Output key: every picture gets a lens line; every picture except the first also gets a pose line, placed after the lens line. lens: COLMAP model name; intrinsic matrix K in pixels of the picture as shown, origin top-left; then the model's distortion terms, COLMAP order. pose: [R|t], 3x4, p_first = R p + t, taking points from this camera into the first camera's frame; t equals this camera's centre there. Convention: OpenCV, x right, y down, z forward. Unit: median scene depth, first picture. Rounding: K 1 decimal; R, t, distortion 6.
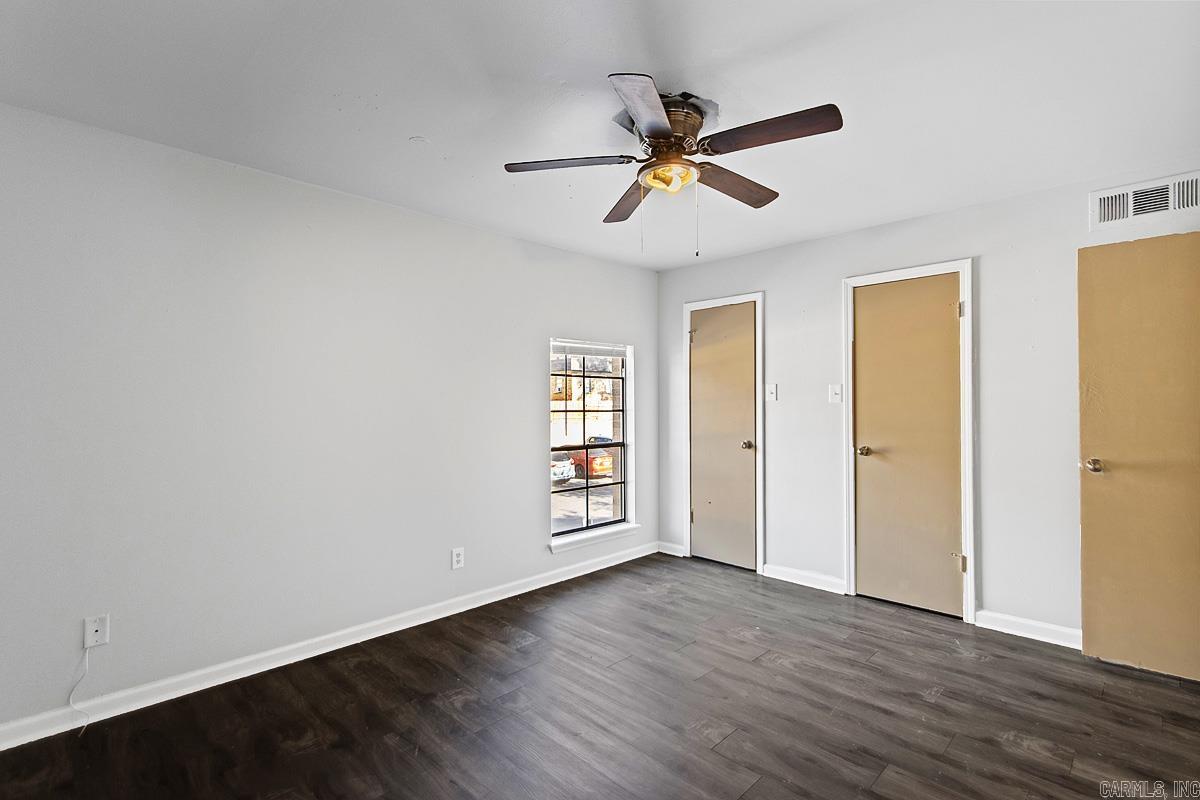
lens RADIAL K [[556.7, 0, 611.9], [0, 556.7, 405.2], [0, 0, 1]] dist [0.000274, -0.000790]
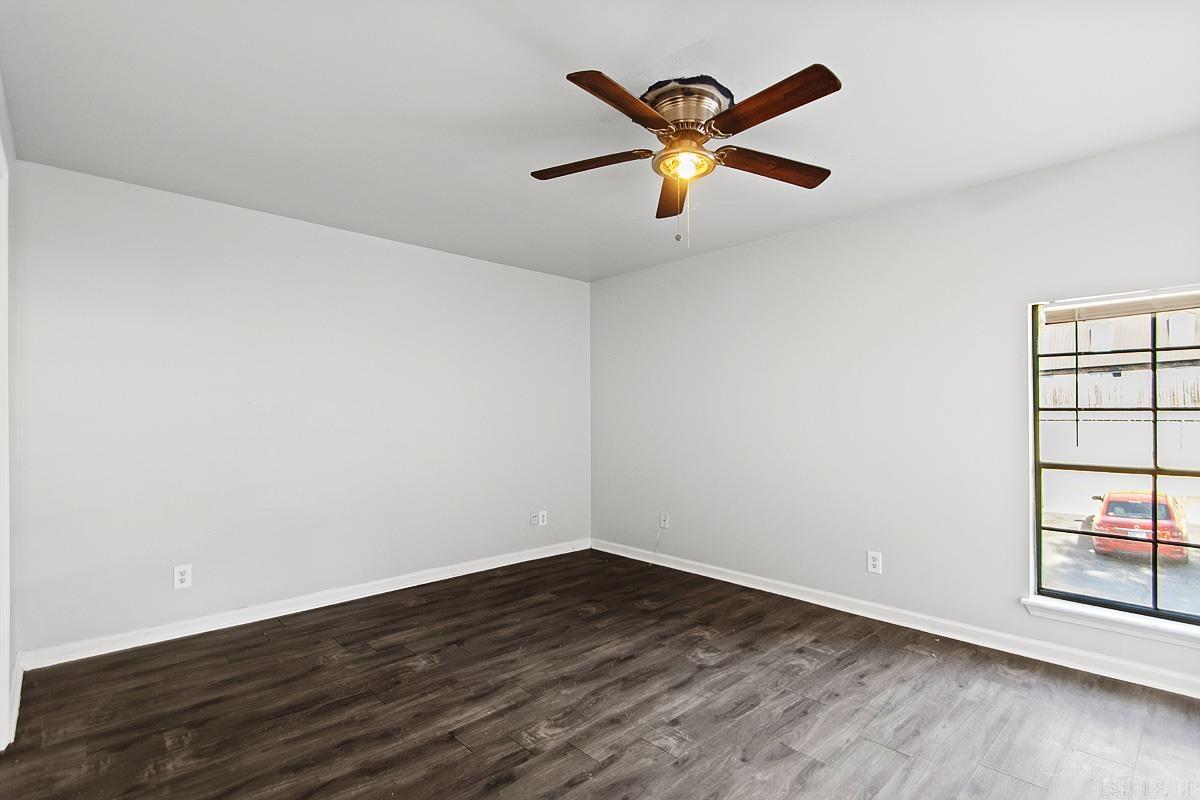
lens RADIAL K [[556.7, 0, 611.9], [0, 556.7, 405.2], [0, 0, 1]] dist [0.000274, -0.000790]
pose [[-0.033489, -0.018030, -0.999276, 0.895861], [0.002475, 0.999833, -0.018123, 0.024194], [0.999436, -0.003081, -0.033438, 0.732808]]
